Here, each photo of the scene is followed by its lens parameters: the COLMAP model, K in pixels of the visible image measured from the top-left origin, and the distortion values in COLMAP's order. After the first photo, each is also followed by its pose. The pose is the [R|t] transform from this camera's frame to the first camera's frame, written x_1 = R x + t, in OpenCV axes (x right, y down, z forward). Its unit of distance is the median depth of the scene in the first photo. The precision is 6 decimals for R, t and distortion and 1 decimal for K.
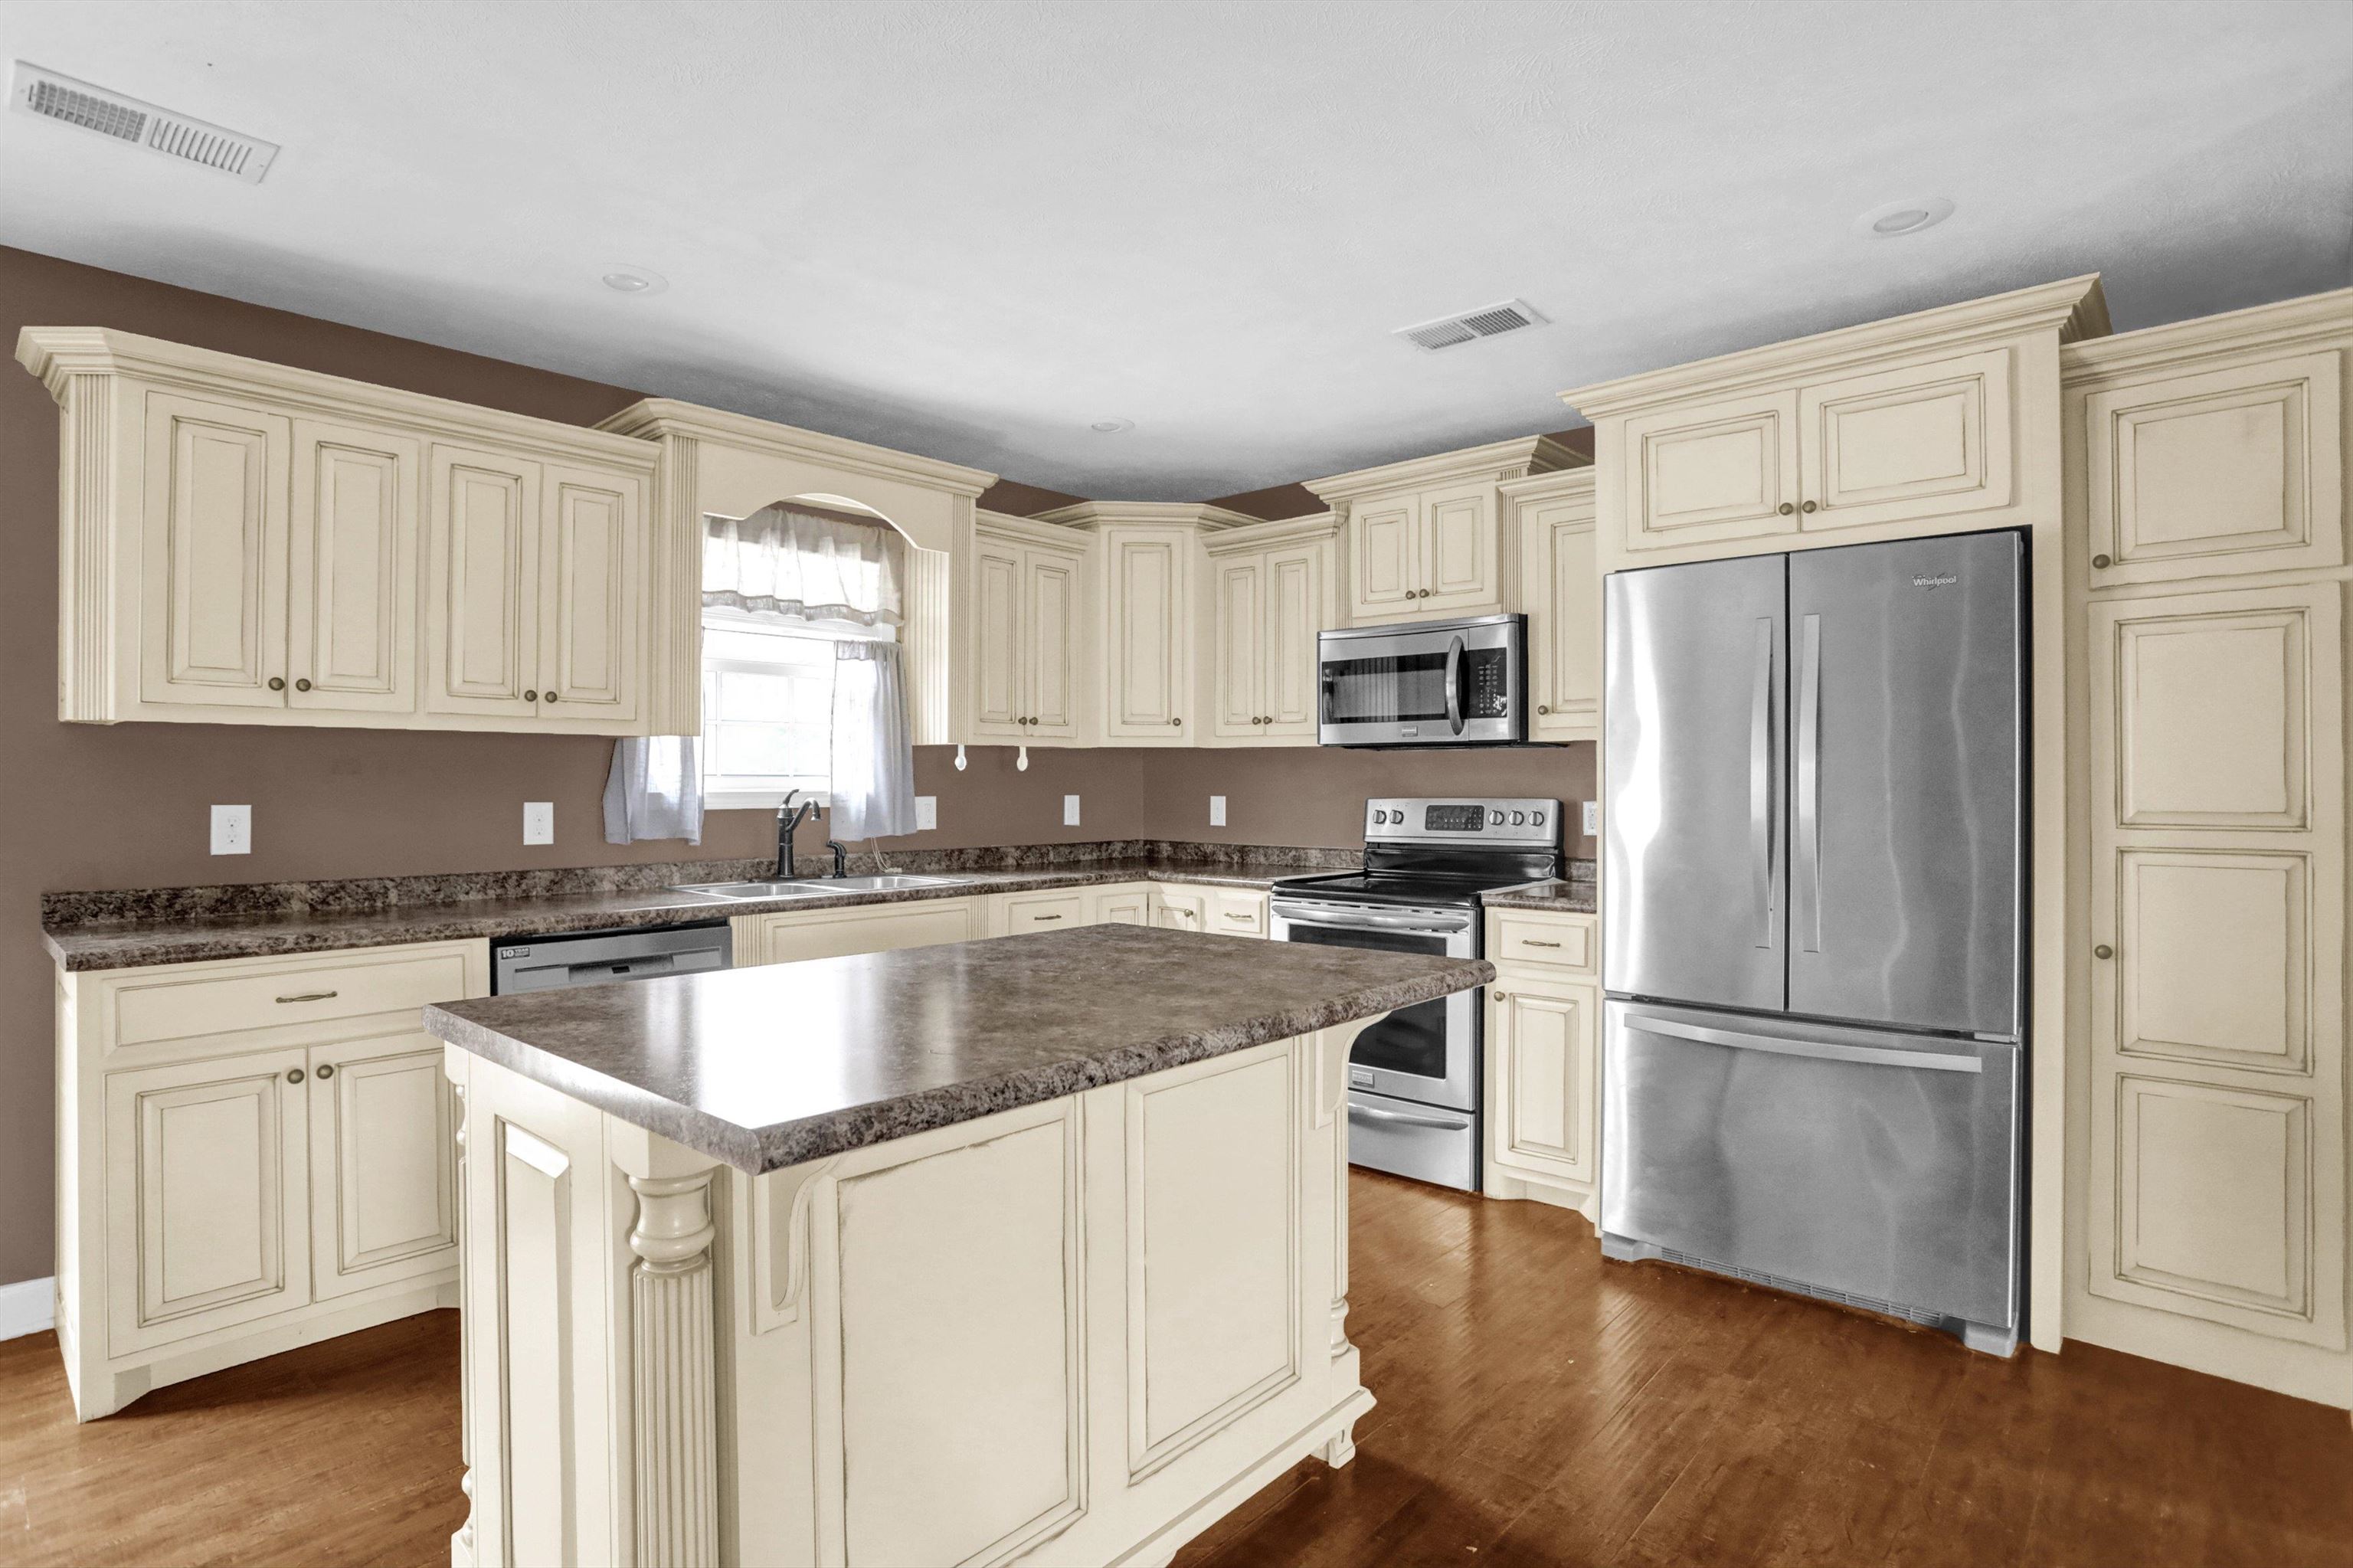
lens RADIAL K [[1184.4, 0, 1174.3], [0, 1184.4, 781.6], [0, 0, 1]] dist [-0.079844, 0.033240]
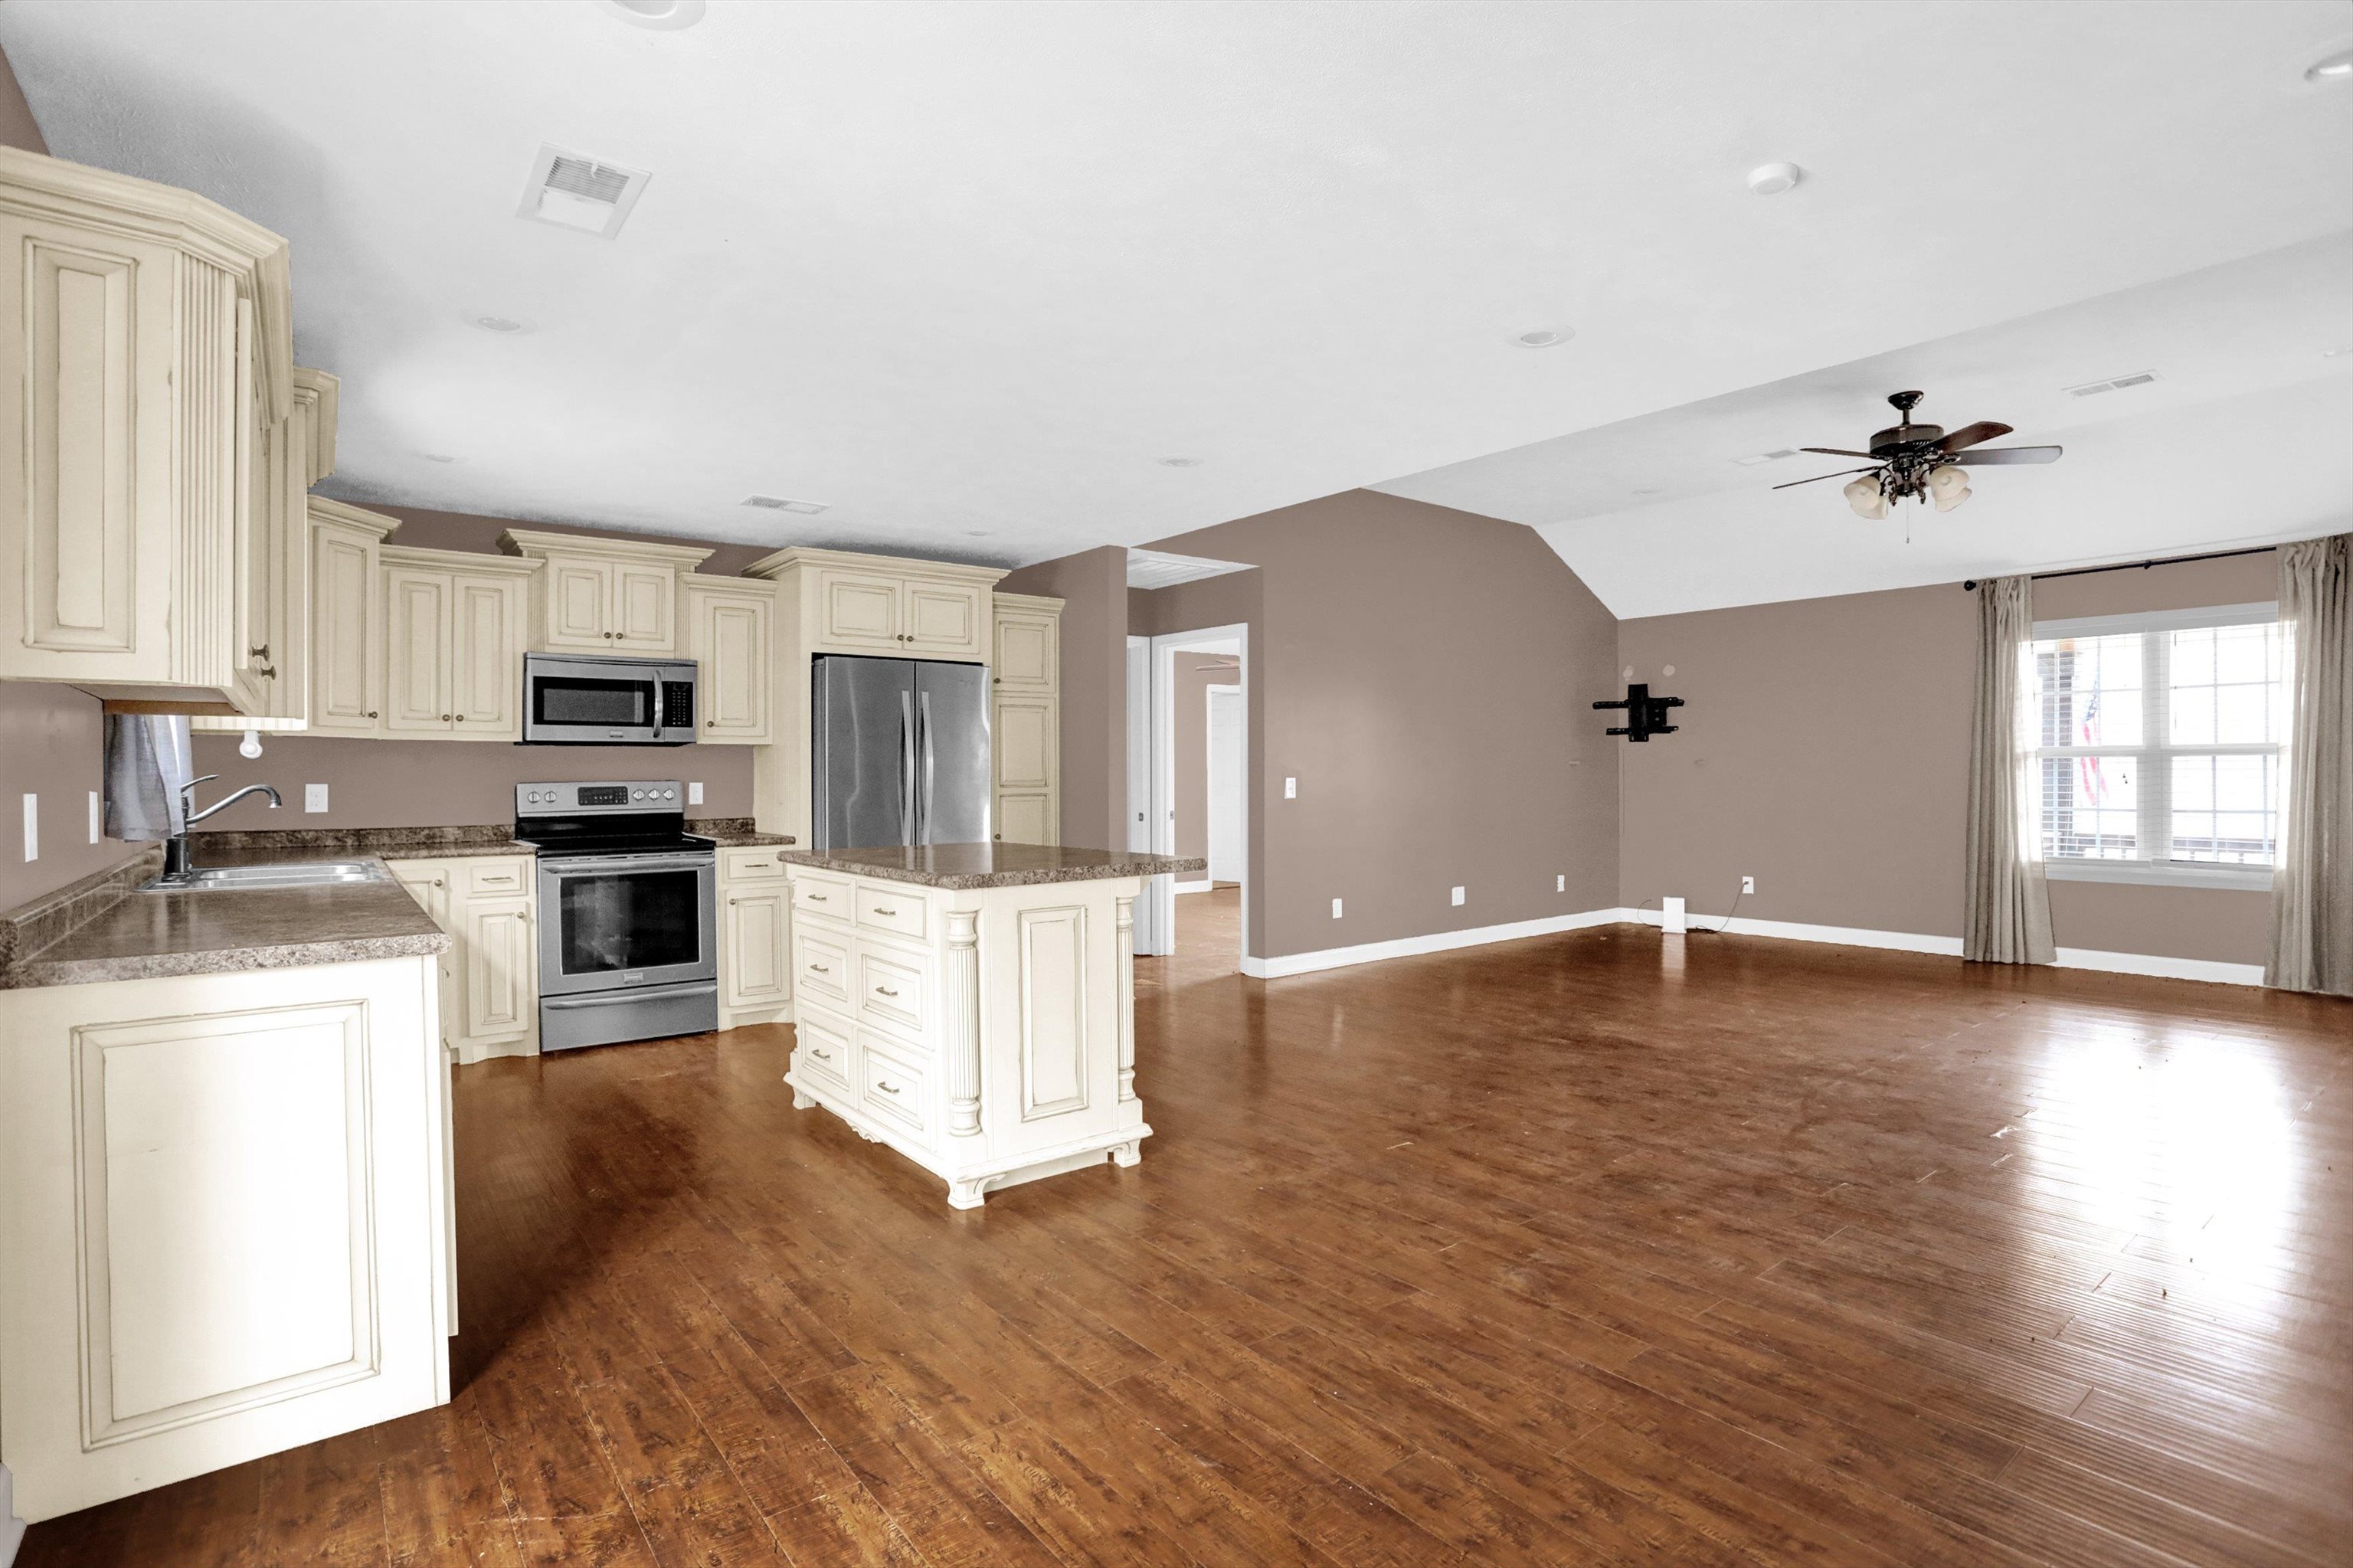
lens RADIAL K [[1140.1, 0, 1176.5], [0, 1140.1, 784.0], [0, 0, 1]] dist [-0.067085, 0.024958]
pose [[0.172102, -0.010692, 0.985021, -1.136545], [0.004837, 0.999938, 0.010009, 0.008646], [-0.985067, 0.003042, 0.172143, 0.125125]]
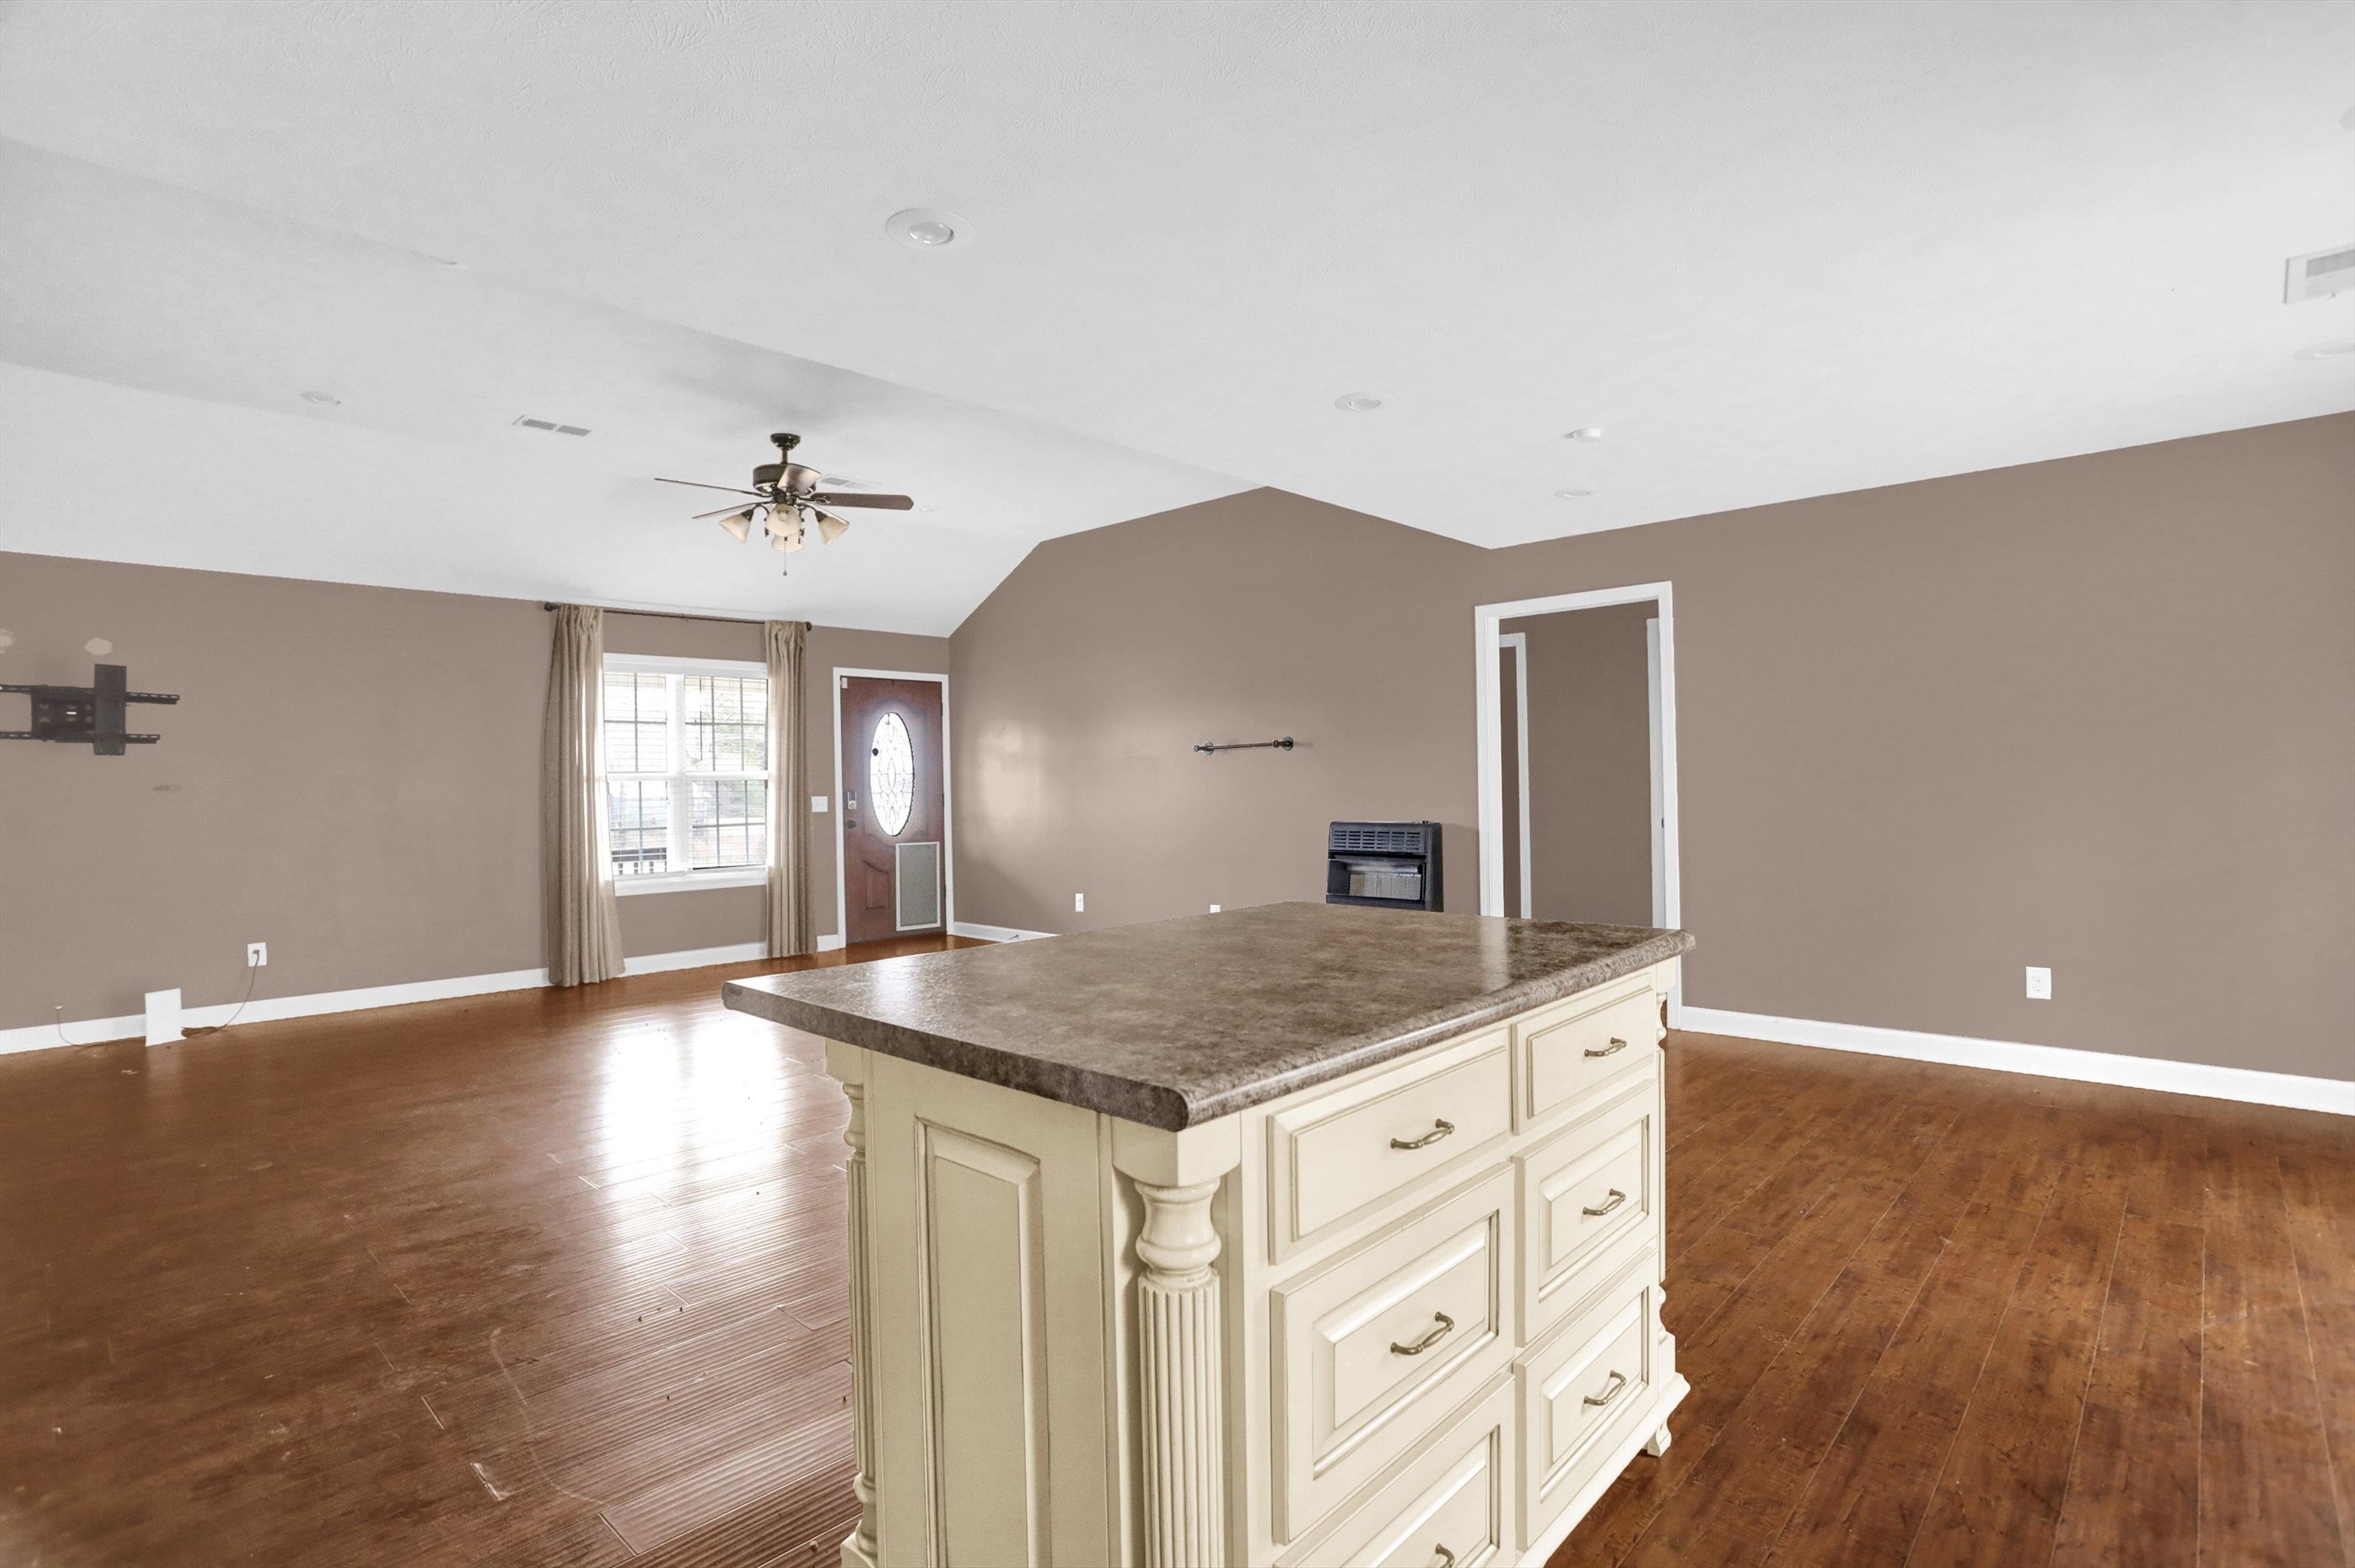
lens RADIAL K [[1142.0, 0, 1172.7], [0, 1142.0, 783.6], [0, 0, 1]] dist [-0.056867, 0.022566]
pose [[-0.999597, 0.013951, 0.024721, -0.046523], [0.013922, 0.999902, -0.001351, 0.010235], [-0.024738, -0.001006, -0.999693, 1.036953]]
